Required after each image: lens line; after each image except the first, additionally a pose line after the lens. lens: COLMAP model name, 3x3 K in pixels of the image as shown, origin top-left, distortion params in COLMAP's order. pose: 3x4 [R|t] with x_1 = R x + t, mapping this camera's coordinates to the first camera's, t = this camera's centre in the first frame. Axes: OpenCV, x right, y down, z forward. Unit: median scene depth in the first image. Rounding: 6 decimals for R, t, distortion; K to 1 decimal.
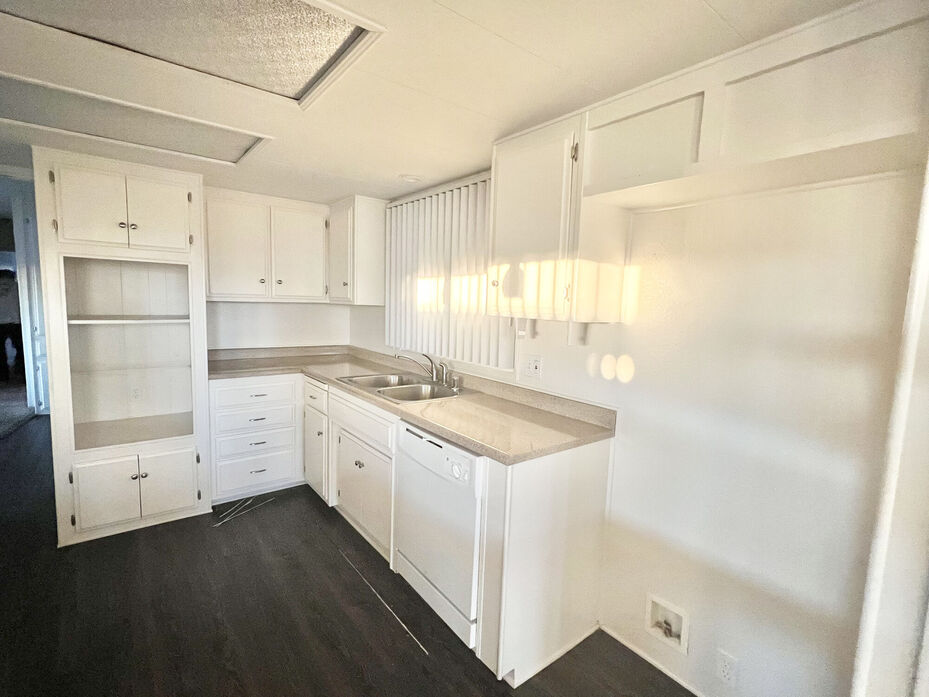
lens RADIAL K [[439.5, 0, 459.1], [0, 439.5, 348.1], [0, 0, 1]] dist [0.001217, -0.000372]
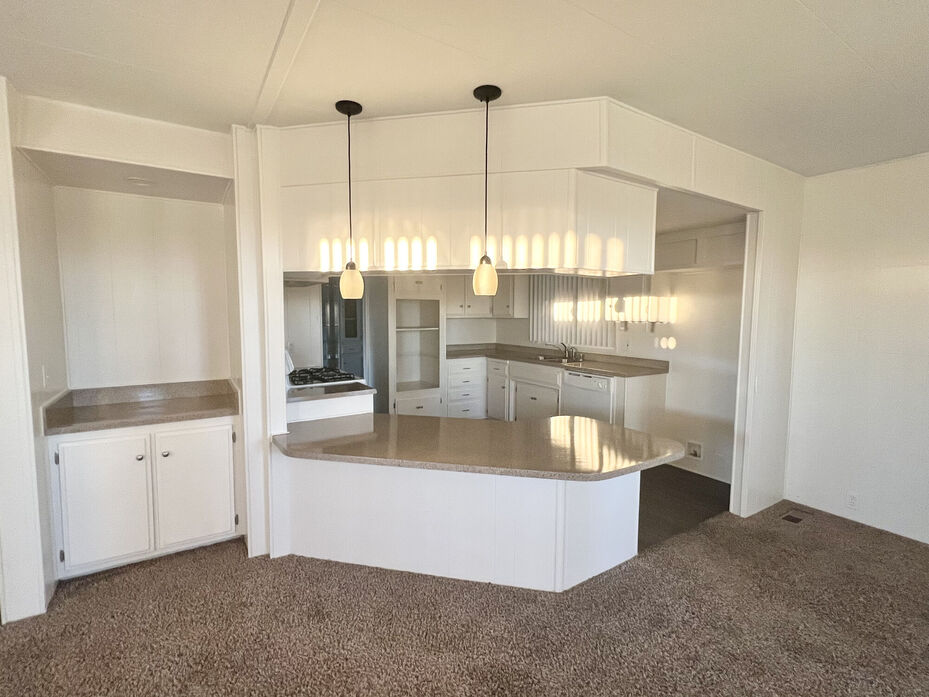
lens RADIAL K [[439.5, 0, 466.8], [0, 439.5, 348.7], [0, 0, 1]] dist [0.001217, -0.000372]
pose [[0.997261, -0.023121, -0.070258, -0.410450], [0.021249, 0.999402, -0.027281, 0.094194], [0.070847, 0.025713, 0.997156, -1.053471]]
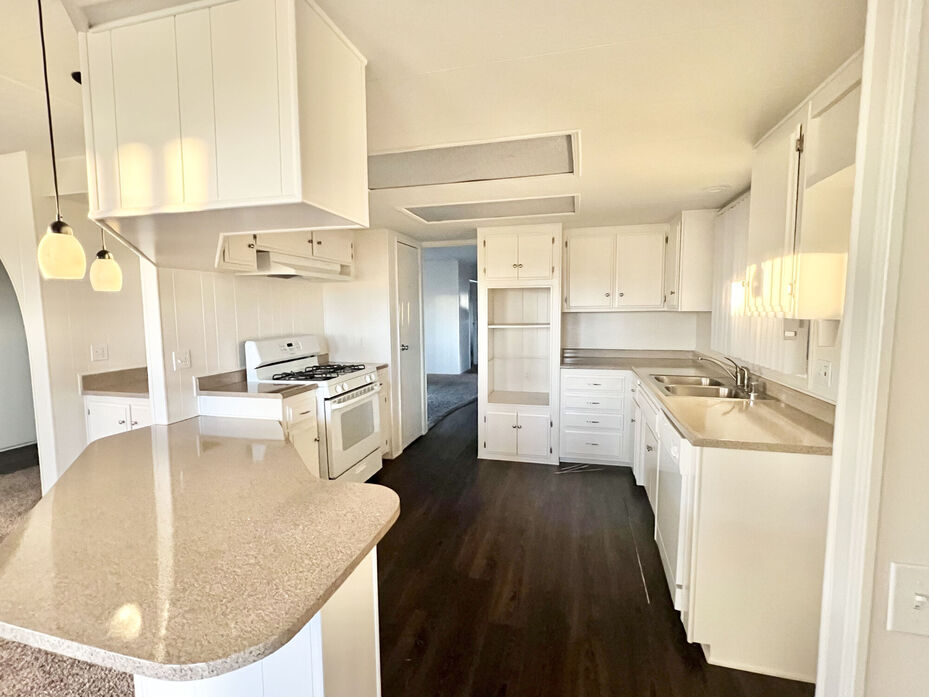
lens RADIAL K [[439.5, 0, 465.2], [0, 439.5, 347.7], [0, 0, 1]] dist [0.001217, -0.000372]
pose [[0.612214, 0.031080, -0.790081, 0.400617], [-0.053585, 0.998561, -0.002241, 0.030083], [0.788874, 0.043708, 0.612999, -0.106876]]
